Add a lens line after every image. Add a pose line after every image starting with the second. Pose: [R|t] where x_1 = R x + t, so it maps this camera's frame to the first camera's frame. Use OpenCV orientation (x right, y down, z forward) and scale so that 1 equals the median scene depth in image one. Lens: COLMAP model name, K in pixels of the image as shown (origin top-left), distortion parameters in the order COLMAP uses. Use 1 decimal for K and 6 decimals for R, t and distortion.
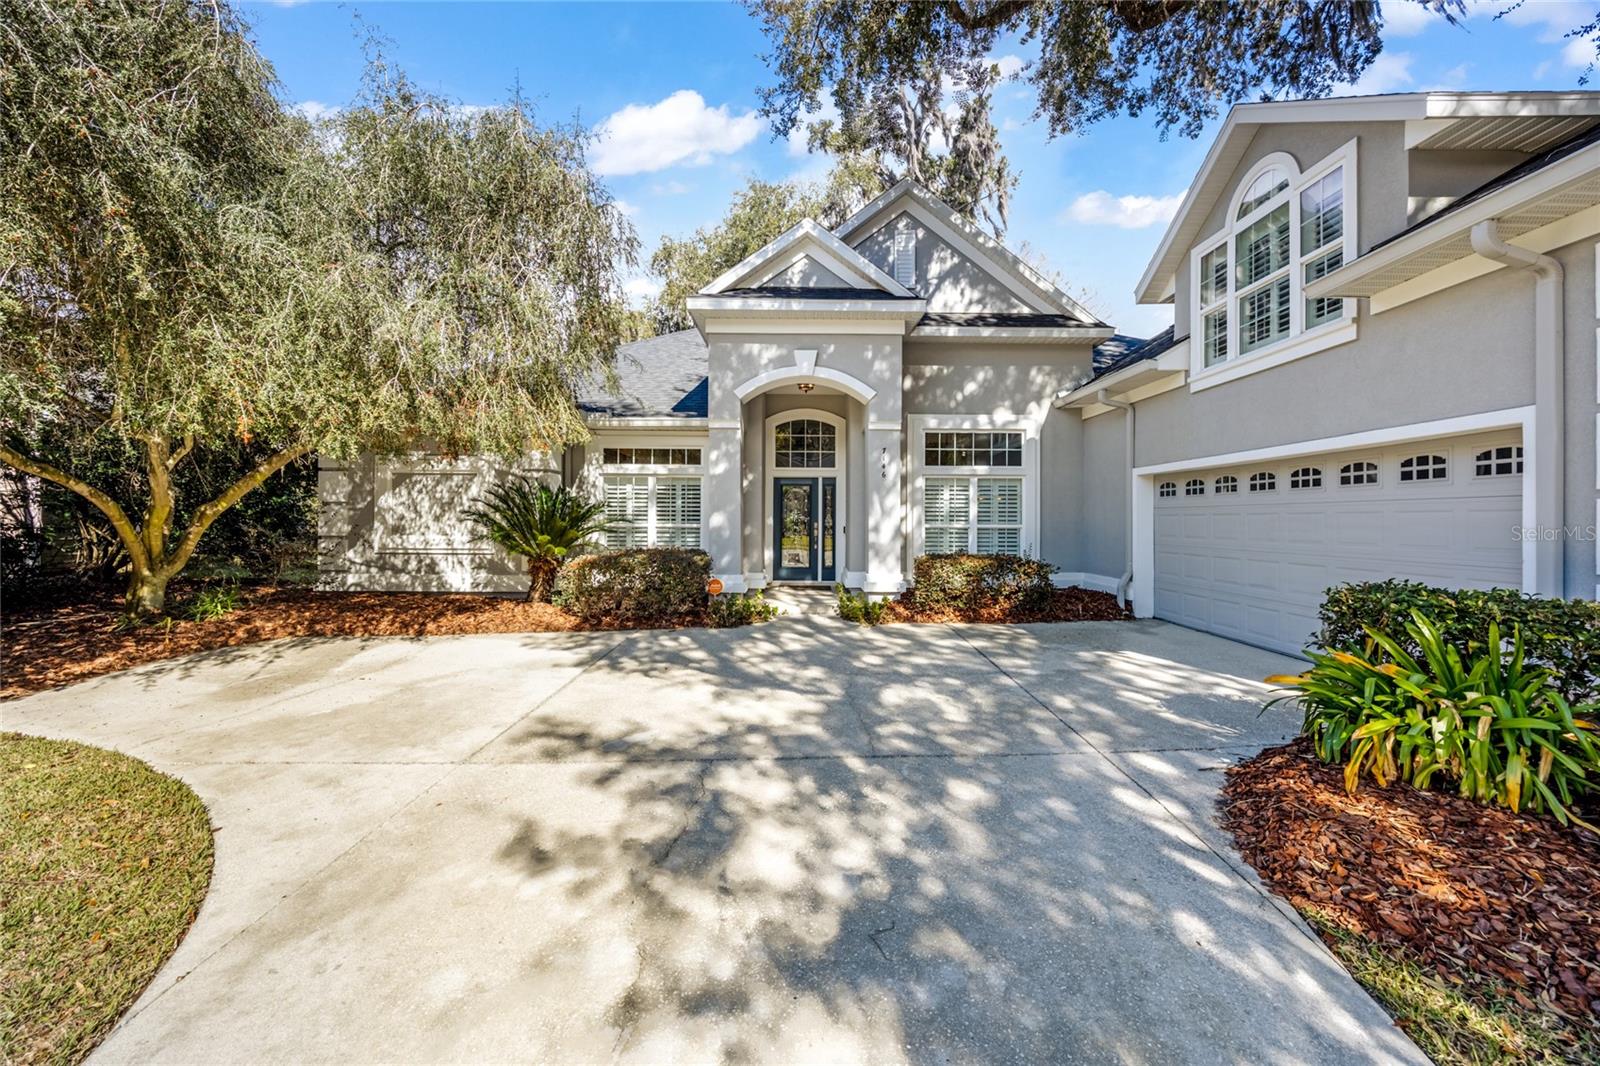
lens RADIAL K [[618.5, 0, 800.9], [0, 618.5, 529.7], [0, 0, 1]] dist [0.004279, -0.000247]
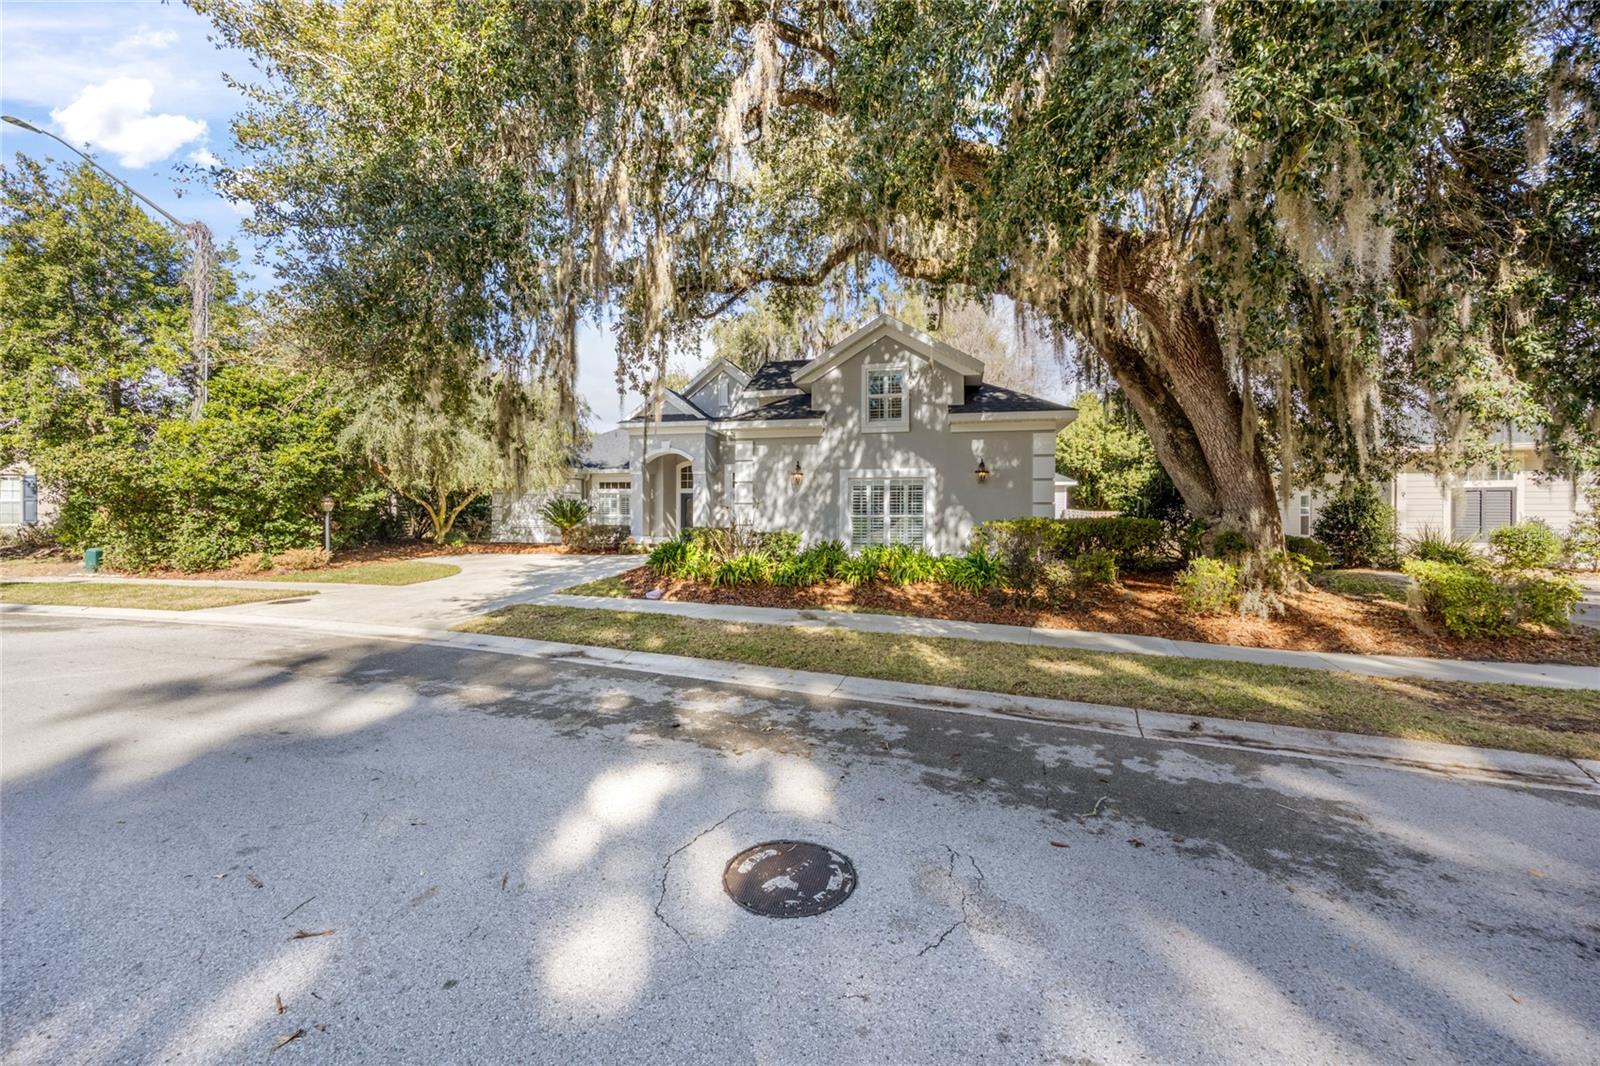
lens RADIAL K [[618.5, 0, 791.0], [0, 618.5, 523.1], [0, 0, 1]] dist [0.004279, -0.000247]
pose [[0.969214, 0.001399, -0.246217, 0.978695], [-0.003609, 0.999957, -0.008525, 0.037505], [0.246195, 0.009151, 0.969177, -1.085997]]
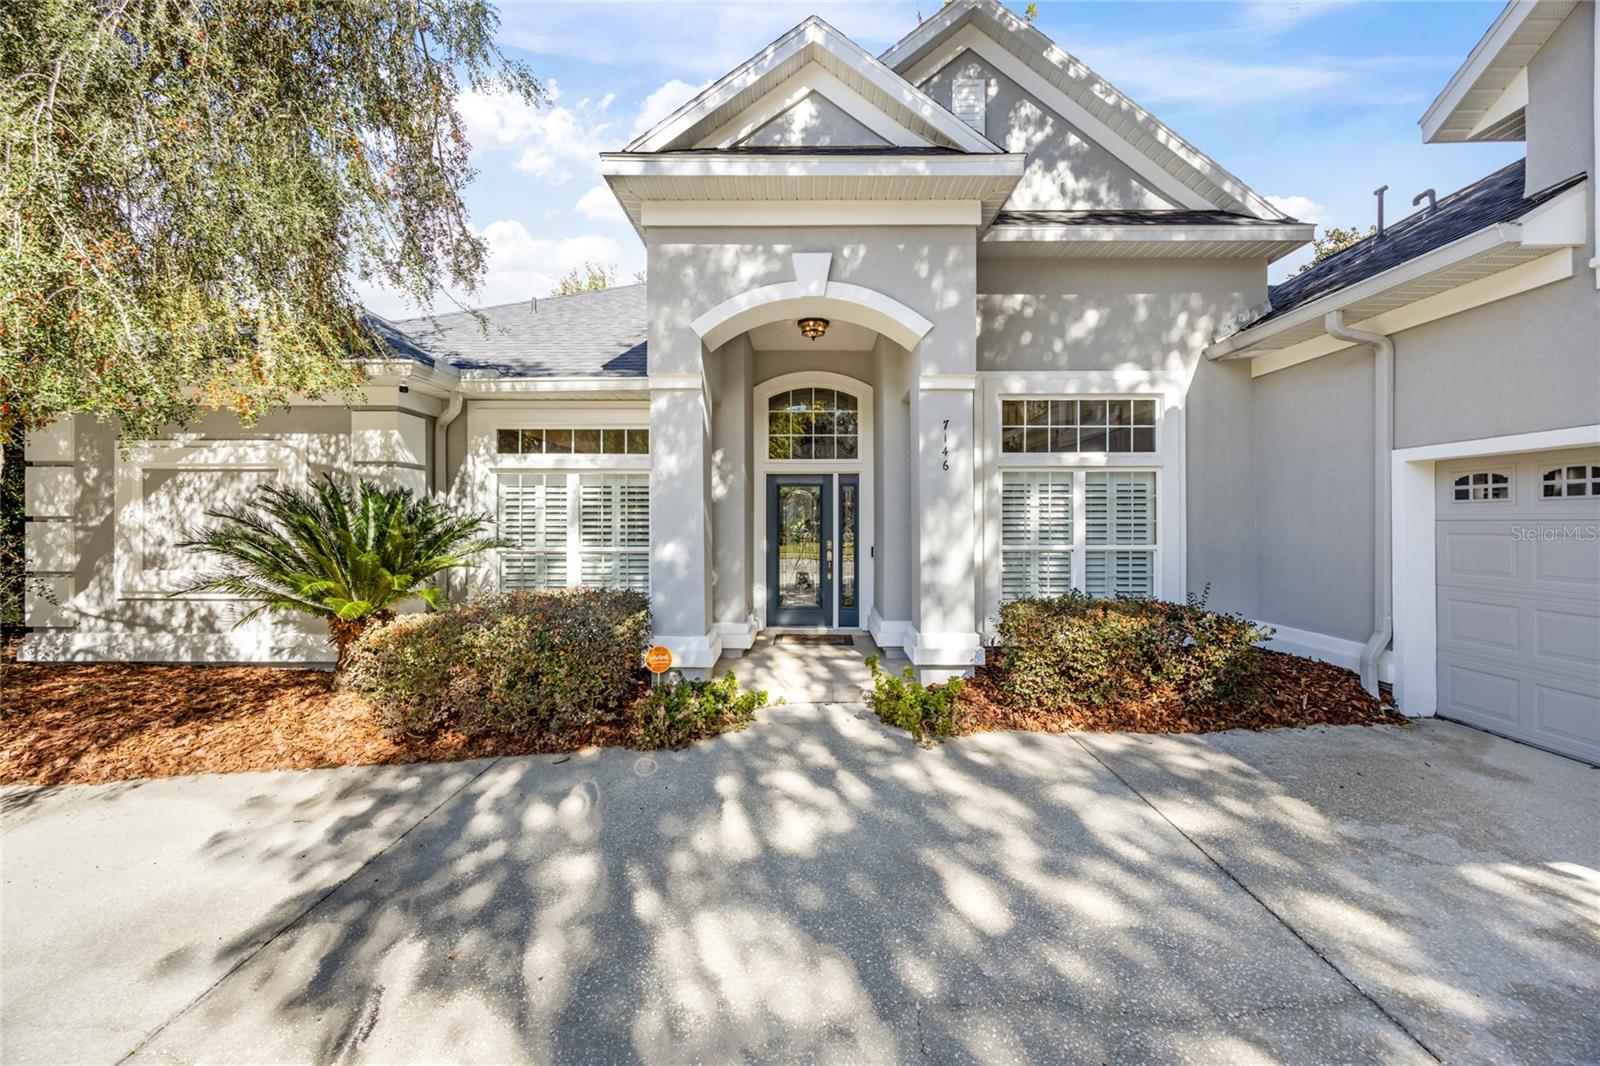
lens RADIAL K [[618.5, 0, 803.4], [0, 618.5, 530.5], [0, 0, 1]] dist [0.004279, -0.000247]
pose [[0.999912, -0.005999, -0.011871, 0.004054], [0.005960, 0.999977, -0.003294, -0.024682], [0.011890, 0.003223, 0.999924, 0.388465]]
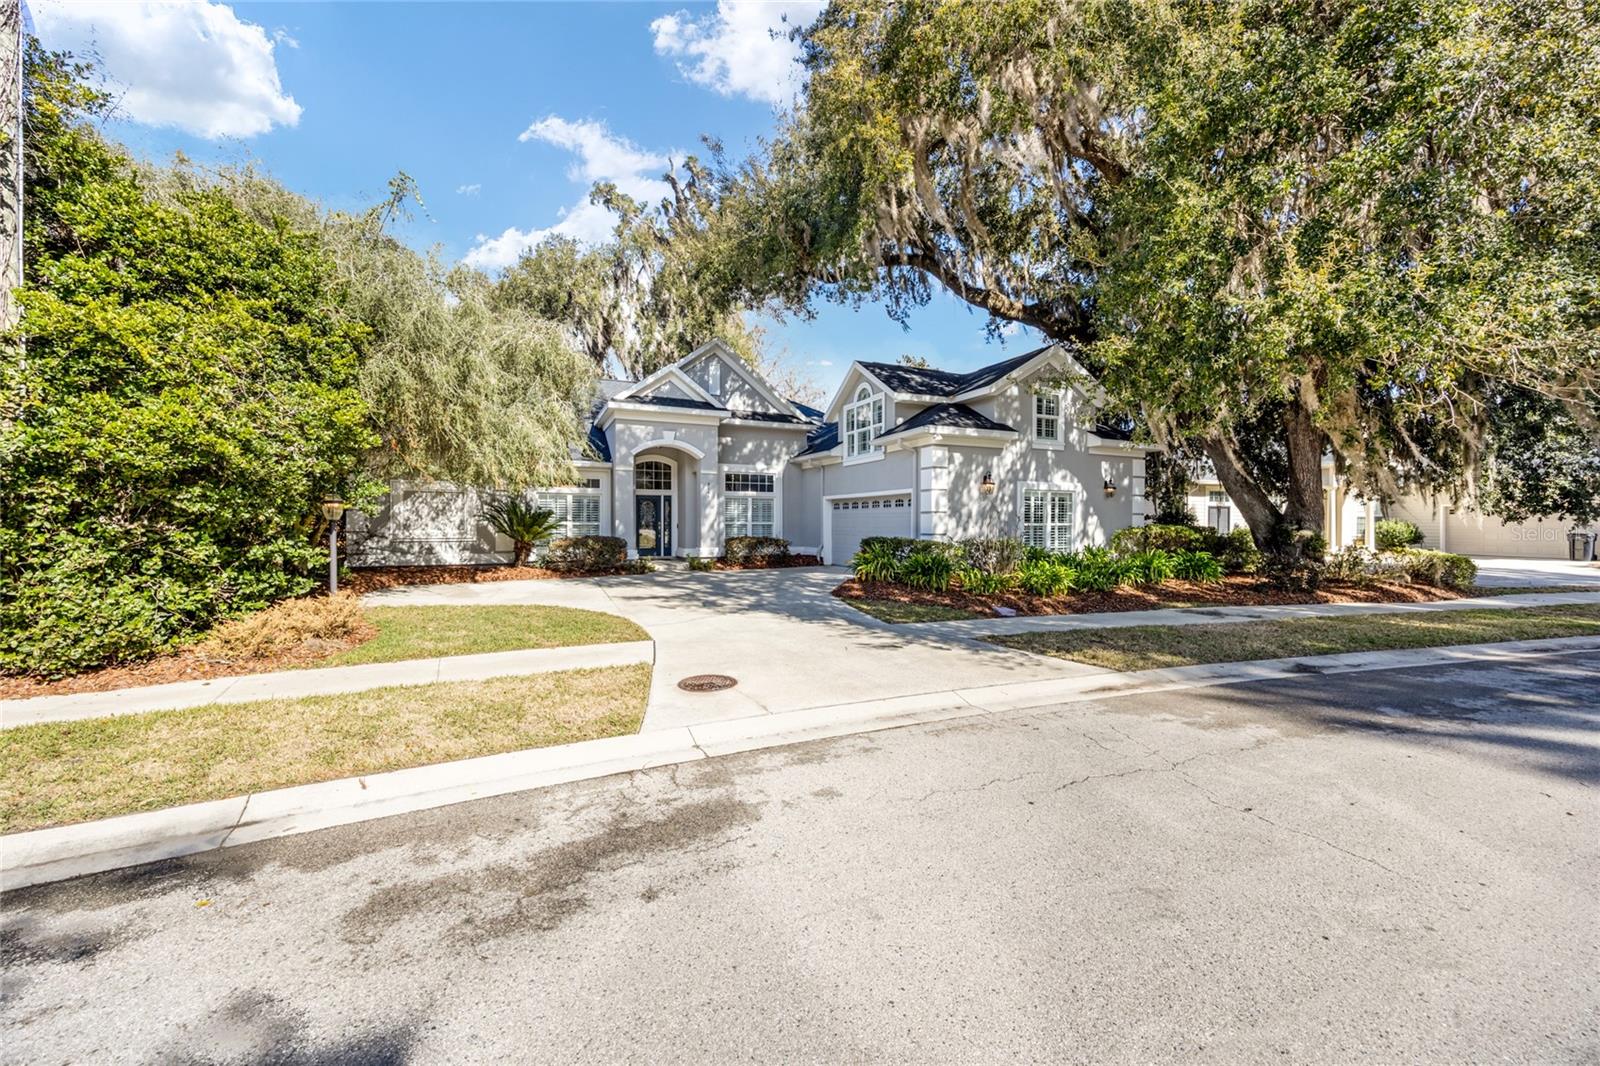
lens RADIAL K [[618.5, 0, 802.8], [0, 618.5, 534.8], [0, 0, 1]] dist [0.004279, -0.000247]
pose [[0.910919, -0.010927, 0.412440, -0.379737], [0.007888, 0.999928, 0.009070, 0.014428], [-0.412509, -0.005009, 0.910940, -0.848436]]
